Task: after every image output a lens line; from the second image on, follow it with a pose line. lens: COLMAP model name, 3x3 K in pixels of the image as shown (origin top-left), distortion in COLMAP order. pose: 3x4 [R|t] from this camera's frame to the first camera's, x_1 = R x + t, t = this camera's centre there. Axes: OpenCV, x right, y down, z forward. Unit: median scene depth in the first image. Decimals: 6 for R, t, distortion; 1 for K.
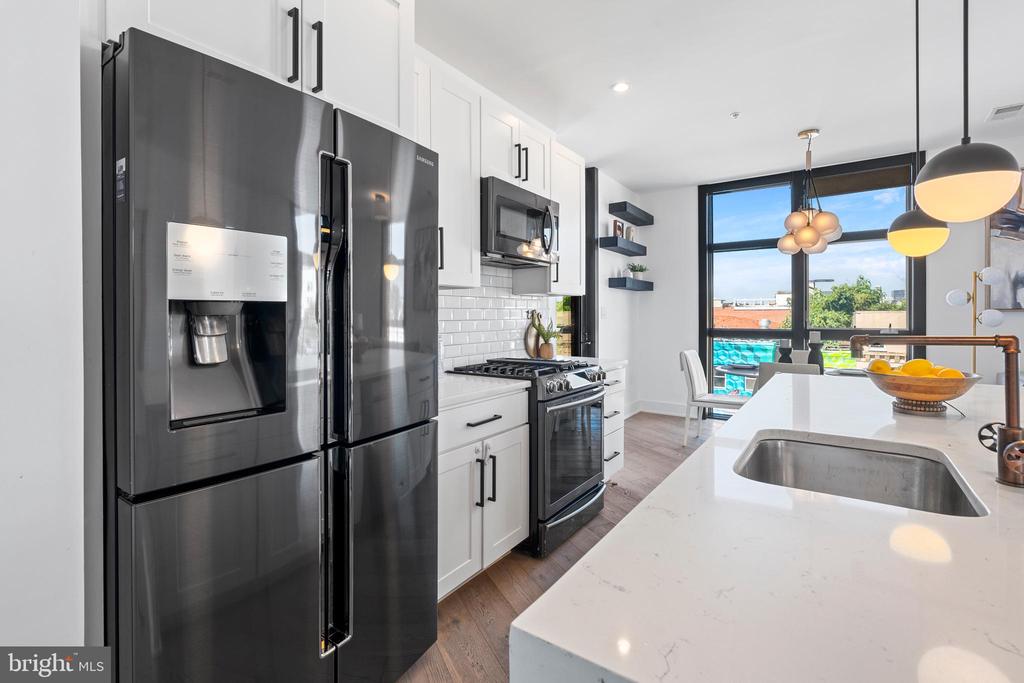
lens RADIAL K [[468.1, 0, 506.4], [0, 468.1, 316.6], [0, 0, 1]] dist [-0.005031, 0.001438]
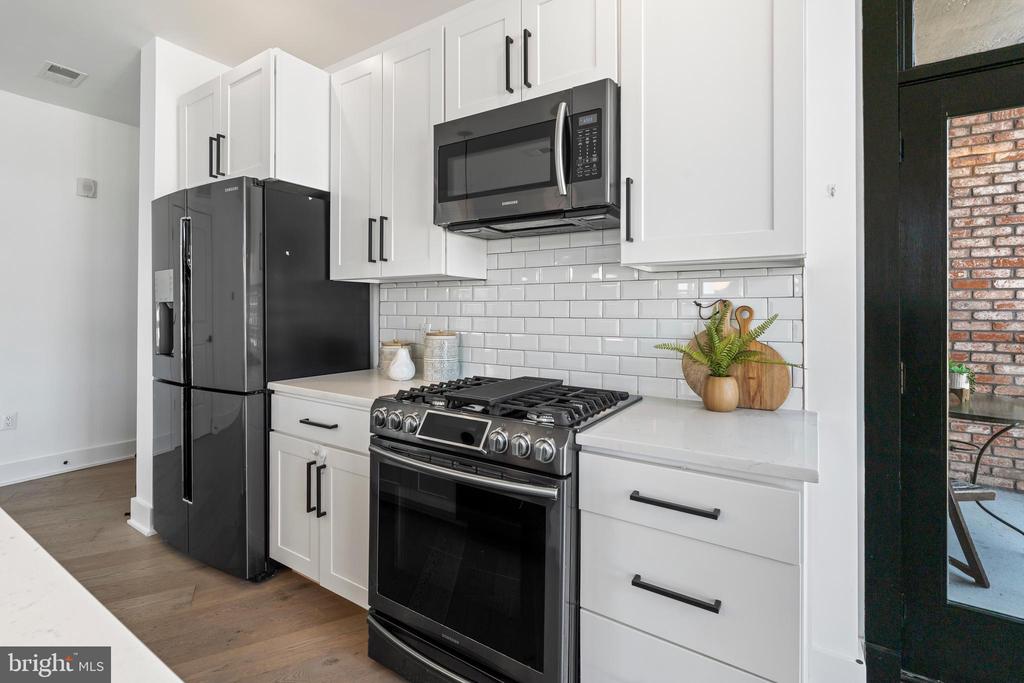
lens RADIAL K [[468.1, 0, 508.6], [0, 468.1, 307.3], [0, 0, 1]] dist [-0.005031, 0.001438]
pose [[0.044497, -0.000329, -0.999009, 0.517515], [-0.009473, 0.999955, -0.000751, -0.004928], [0.998965, 0.009497, 0.044491, 0.777208]]
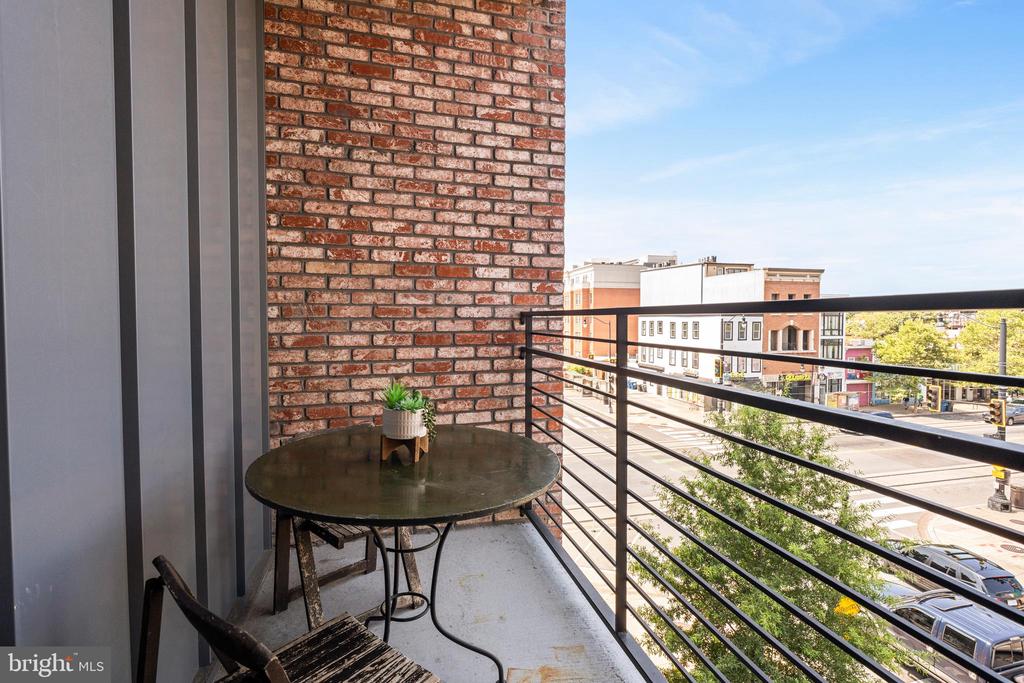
lens RADIAL K [[468.1, 0, 511.6], [0, 468.1, 327.8], [0, 0, 1]] dist [-0.005031, 0.001438]
pose [[0.768697, 0.018383, -0.639349, 0.153230], [-0.006495, 0.999760, 0.020936, 0.010432], [0.639580, -0.011941, 0.768632, 1.248518]]
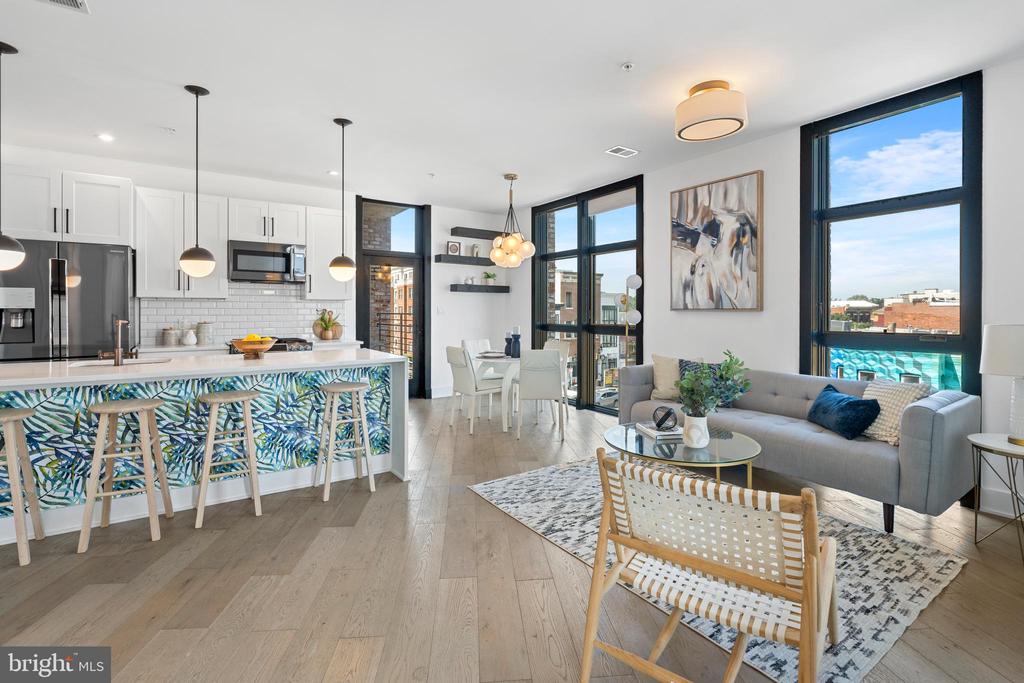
lens RADIAL K [[468.1, 0, 507.1], [0, 468.1, 314.4], [0, 0, 1]] dist [-0.005031, 0.001438]
pose [[0.937321, 0.006899, -0.348399, 1.211912], [-0.005394, 0.999971, 0.005290, -0.007408], [0.348425, -0.003080, 0.937332, -0.280387]]
